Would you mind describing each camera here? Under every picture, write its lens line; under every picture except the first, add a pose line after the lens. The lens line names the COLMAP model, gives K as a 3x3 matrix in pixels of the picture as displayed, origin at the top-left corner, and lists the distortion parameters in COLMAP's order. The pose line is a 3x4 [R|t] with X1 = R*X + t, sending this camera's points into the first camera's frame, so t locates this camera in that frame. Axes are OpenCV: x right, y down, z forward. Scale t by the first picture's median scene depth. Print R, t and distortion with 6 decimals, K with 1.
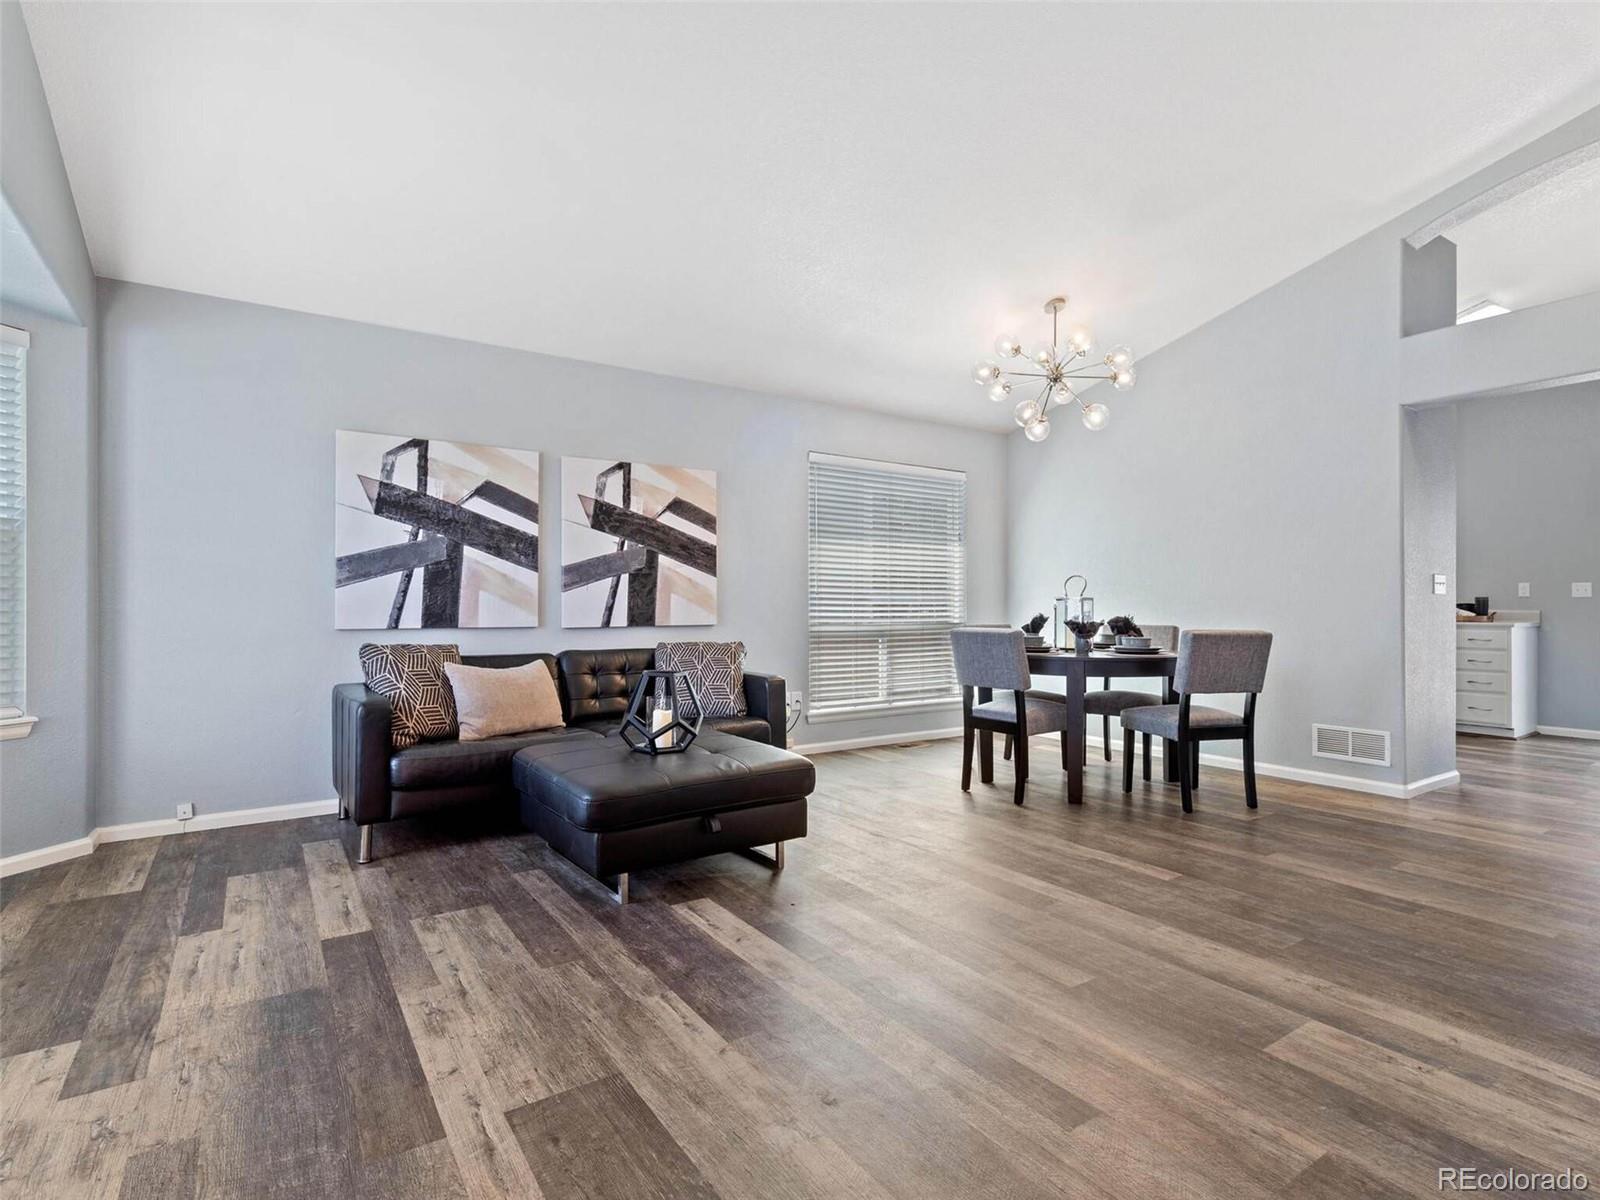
lens RADIAL K [[810.5, 0, 801.8], [0, 810.5, 602.3], [0, 0, 1]] dist [0.004487, -0.000159]
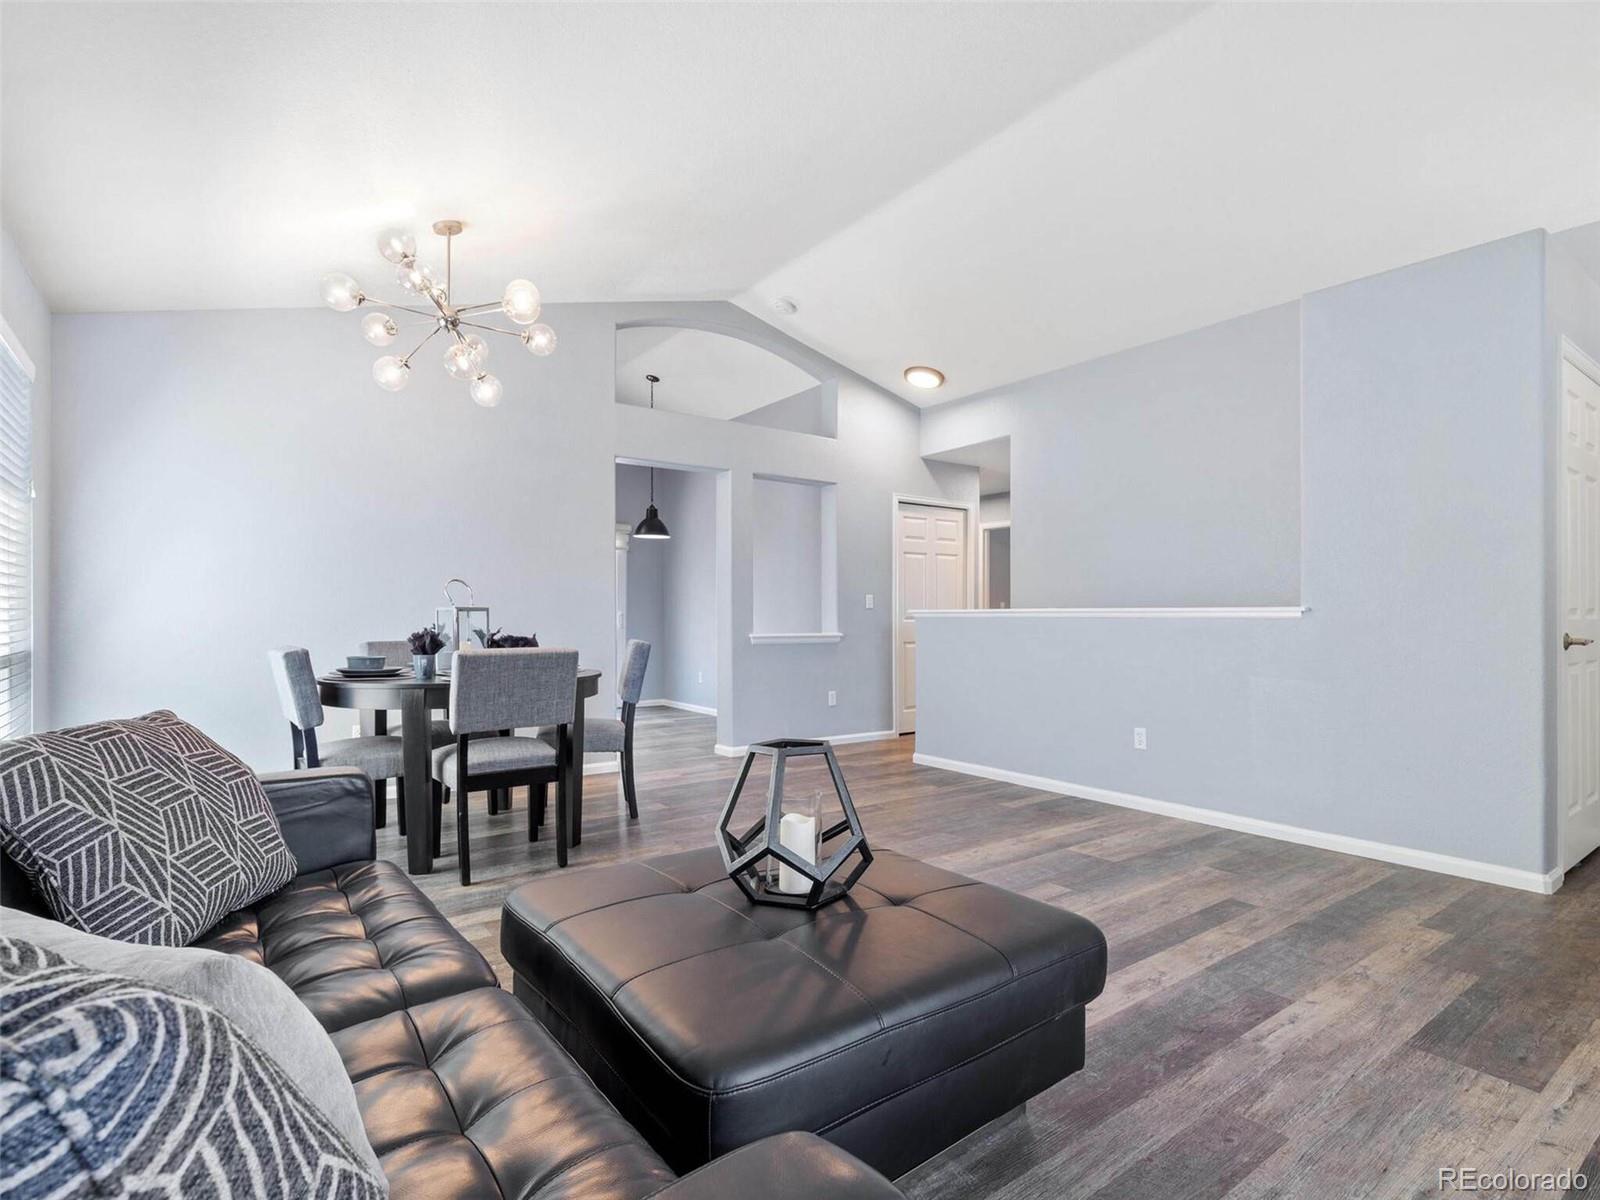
lens RADIAL K [[810.5, 0, 800.7], [0, 810.5, 609.5], [0, 0, 1]] dist [0.004487, -0.000159]
pose [[-0.042309, 0.006753, 0.999082, -1.173984], [-0.005137, 0.999962, -0.006976, -0.005940], [-0.999091, -0.005428, -0.042272, 1.685759]]
